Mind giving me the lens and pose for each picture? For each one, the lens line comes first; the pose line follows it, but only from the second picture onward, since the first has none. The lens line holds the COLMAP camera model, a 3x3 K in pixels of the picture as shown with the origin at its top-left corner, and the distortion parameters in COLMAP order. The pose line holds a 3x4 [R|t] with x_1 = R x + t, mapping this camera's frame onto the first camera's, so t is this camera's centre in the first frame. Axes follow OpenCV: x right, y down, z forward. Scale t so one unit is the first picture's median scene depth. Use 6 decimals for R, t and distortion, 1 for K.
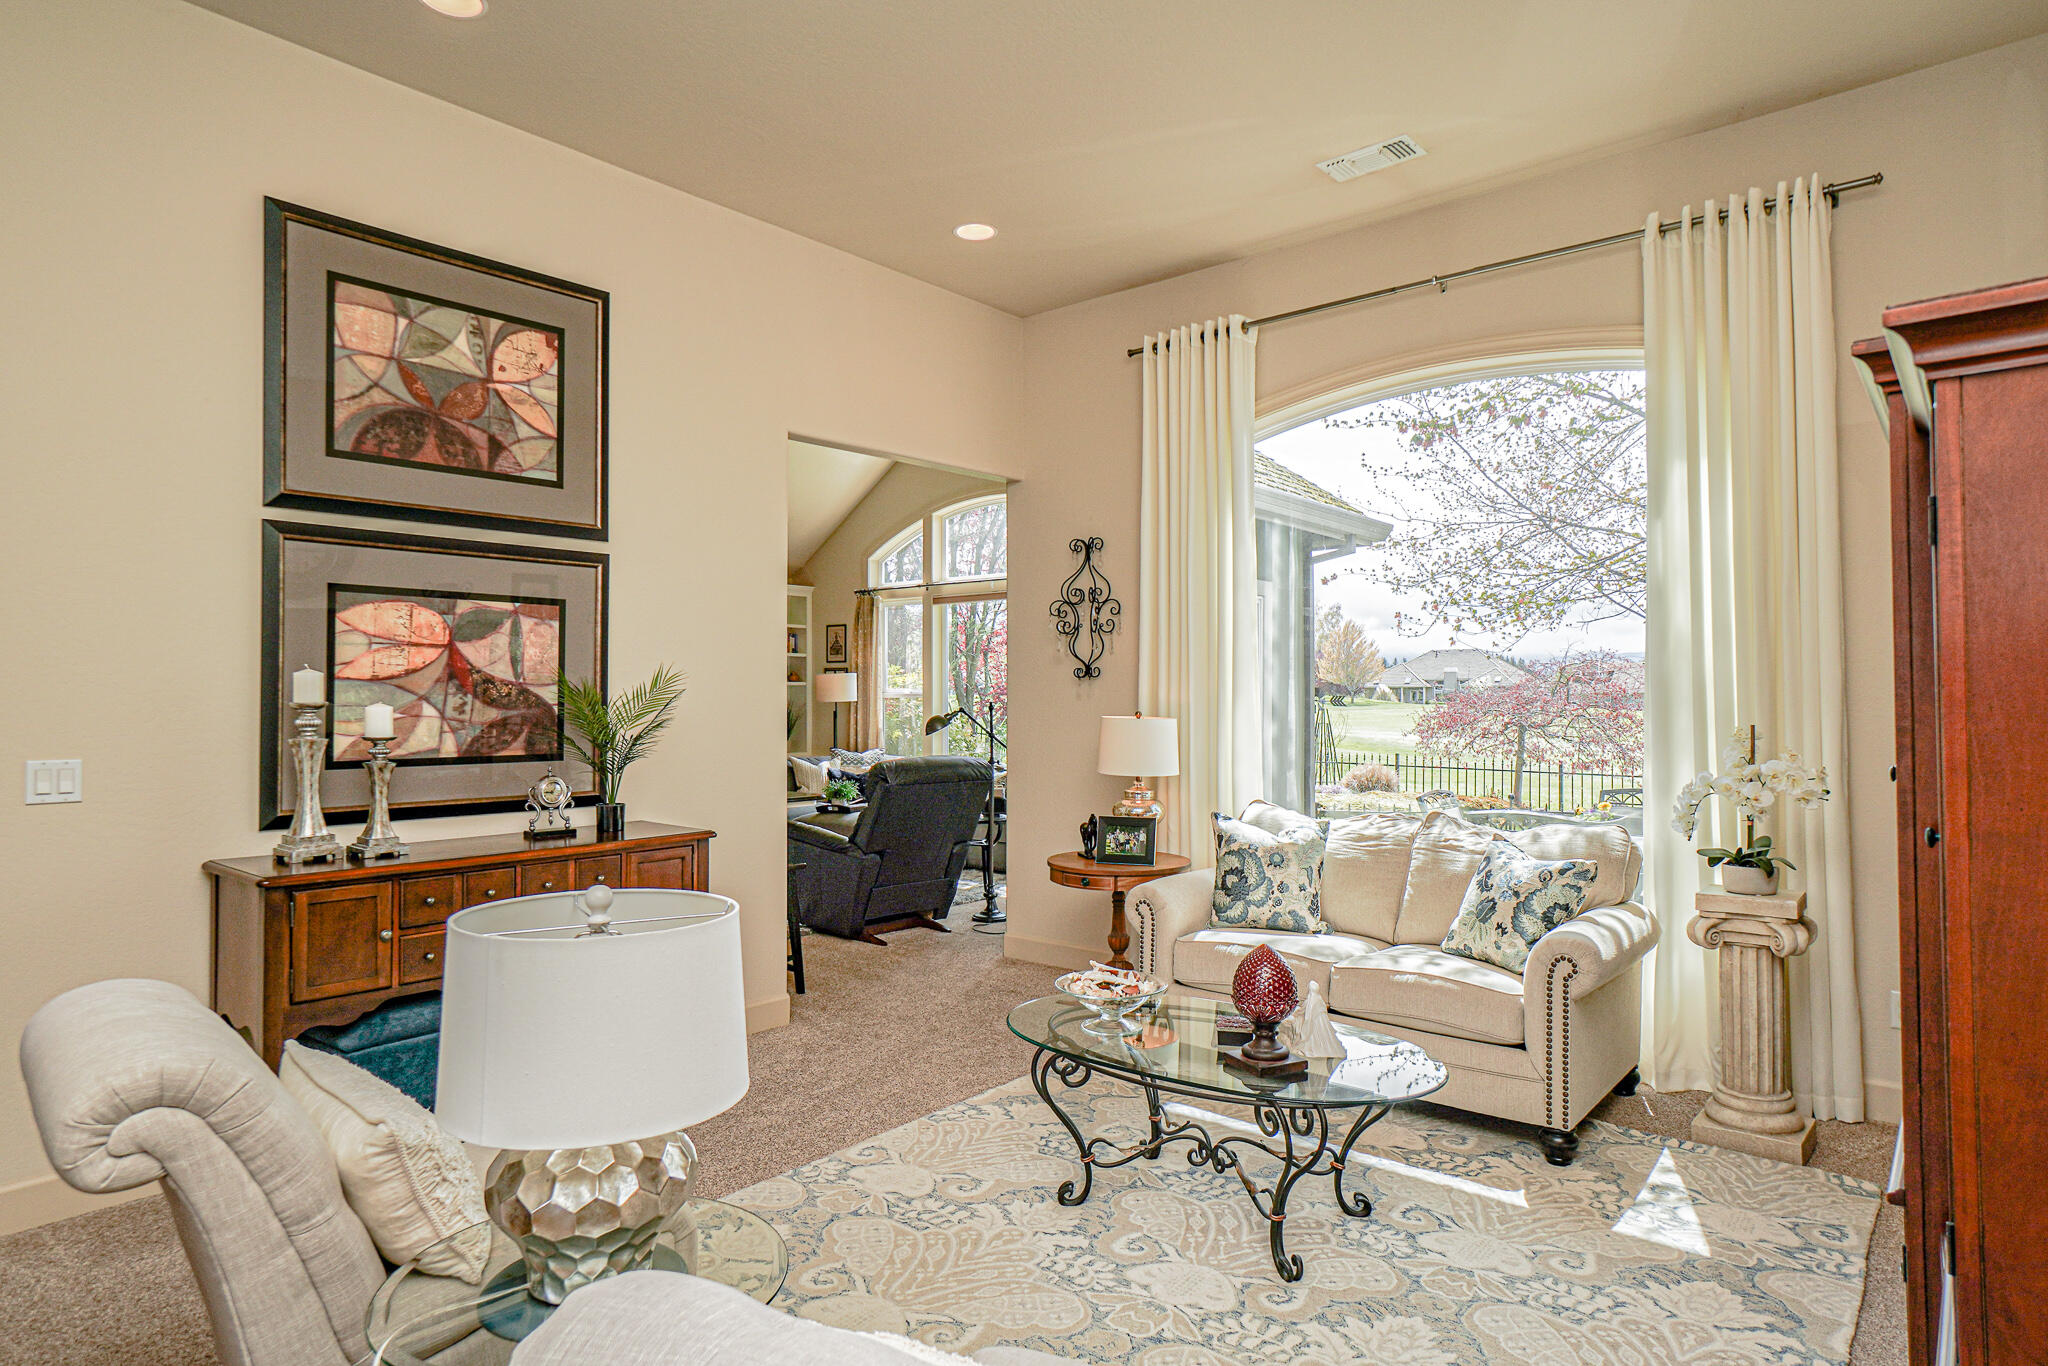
lens RADIAL K [[1178.7, 0, 1027.6], [0, 1178.7, 675.2], [0, 0, 1]] dist [-0.002004, 0.000341]
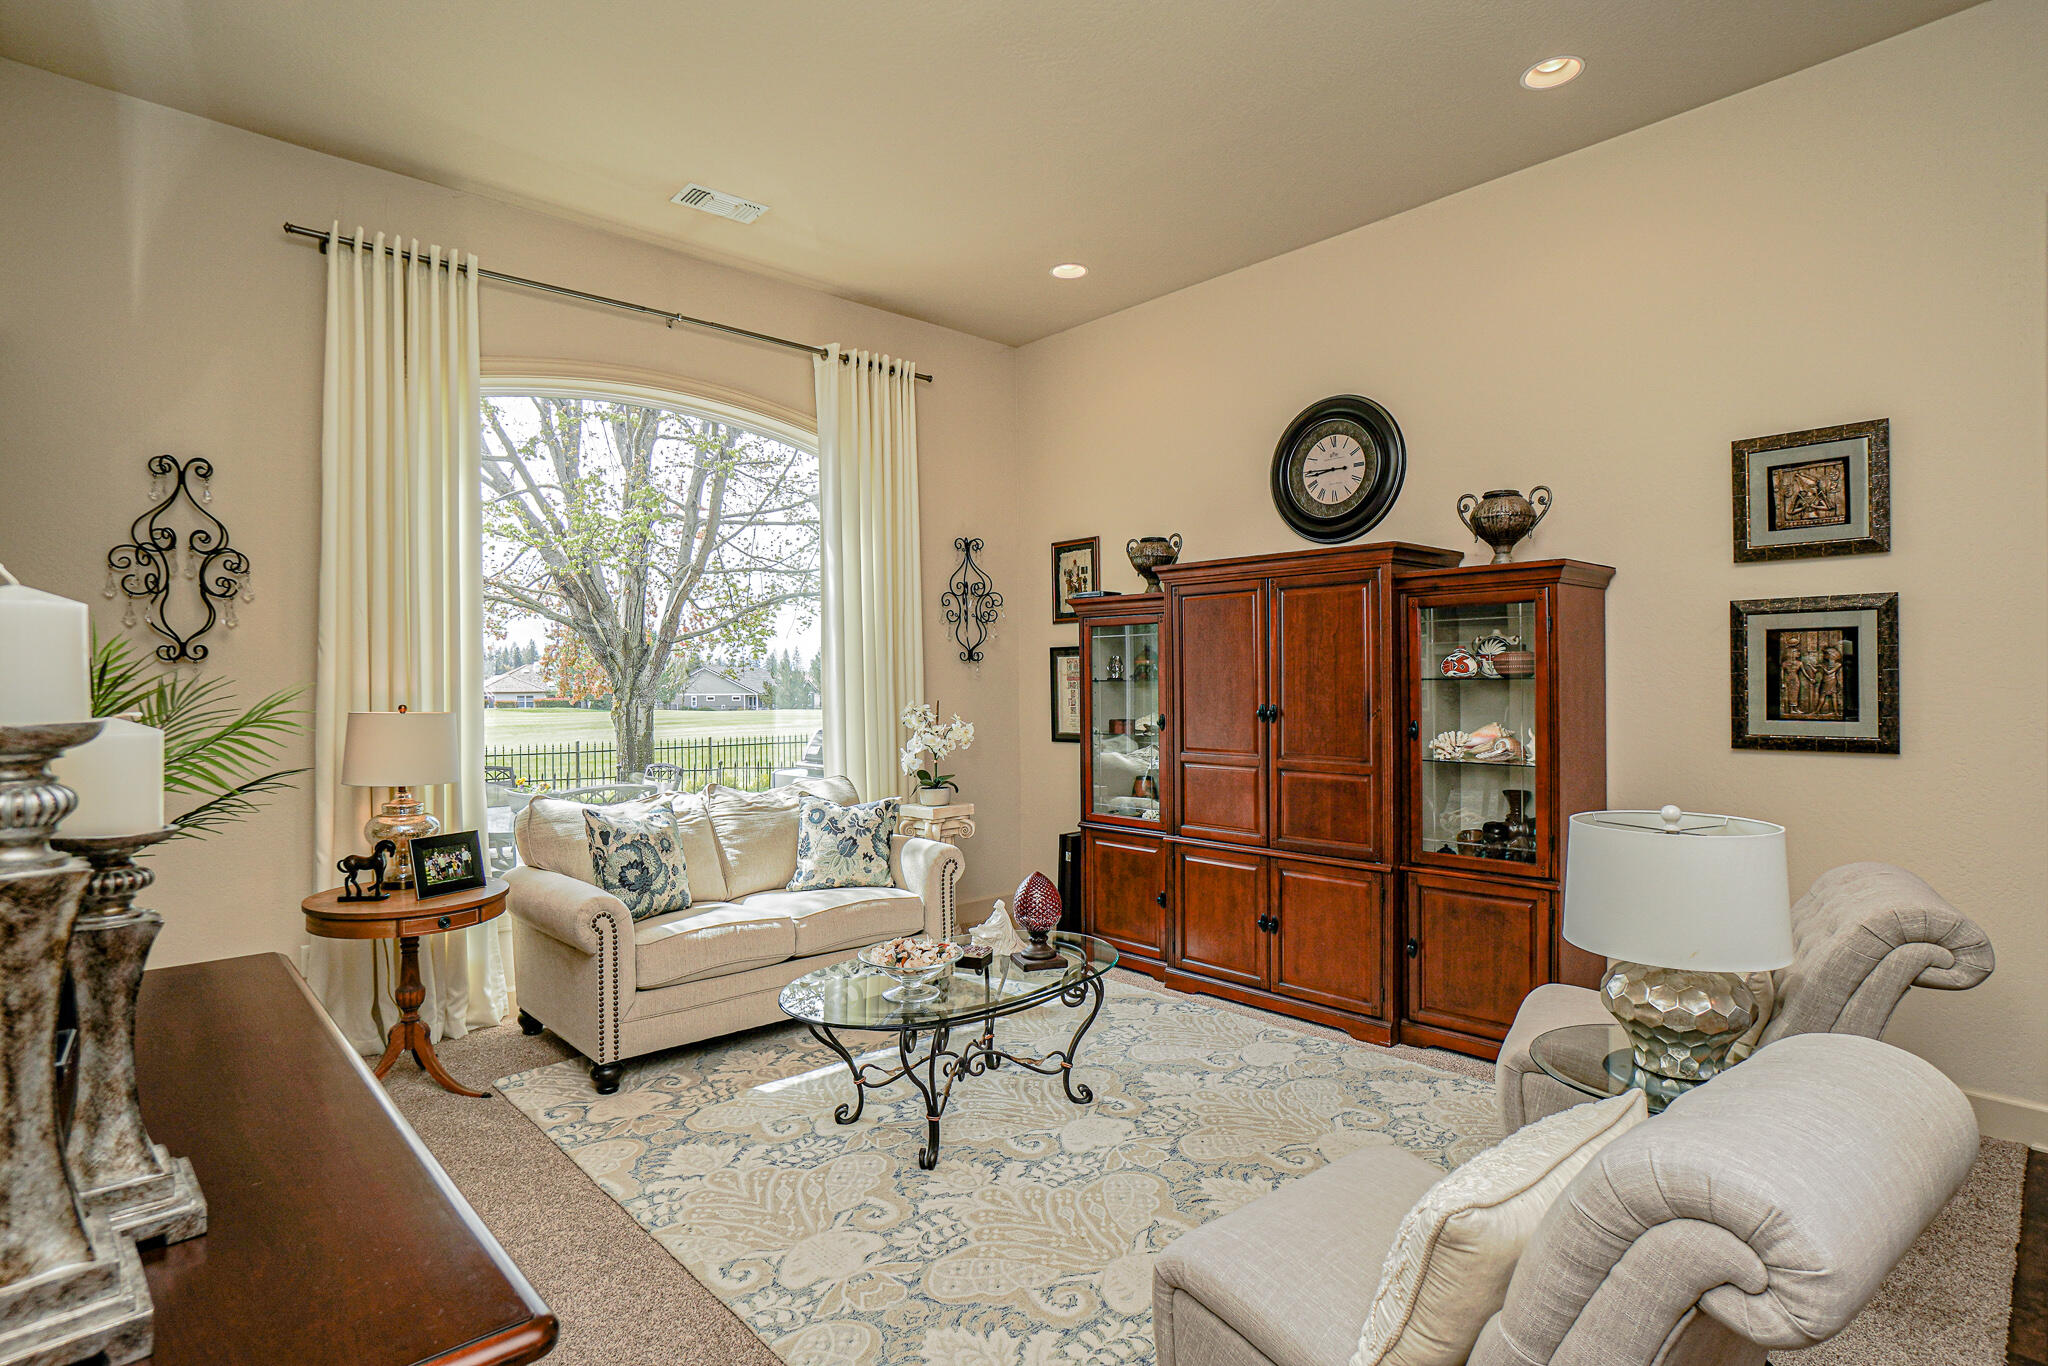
lens RADIAL K [[996.0, 0, 1024.0], [0, 996.0, 683.0], [0, 0, 1]] dist [-0.033169, 0.000613]
pose [[0.131666, 0.000300, 0.991294, -0.623481], [-0.010501, 0.999944, 0.001092, 0.013840], [-0.991239, -0.010554, 0.131662, 0.612594]]
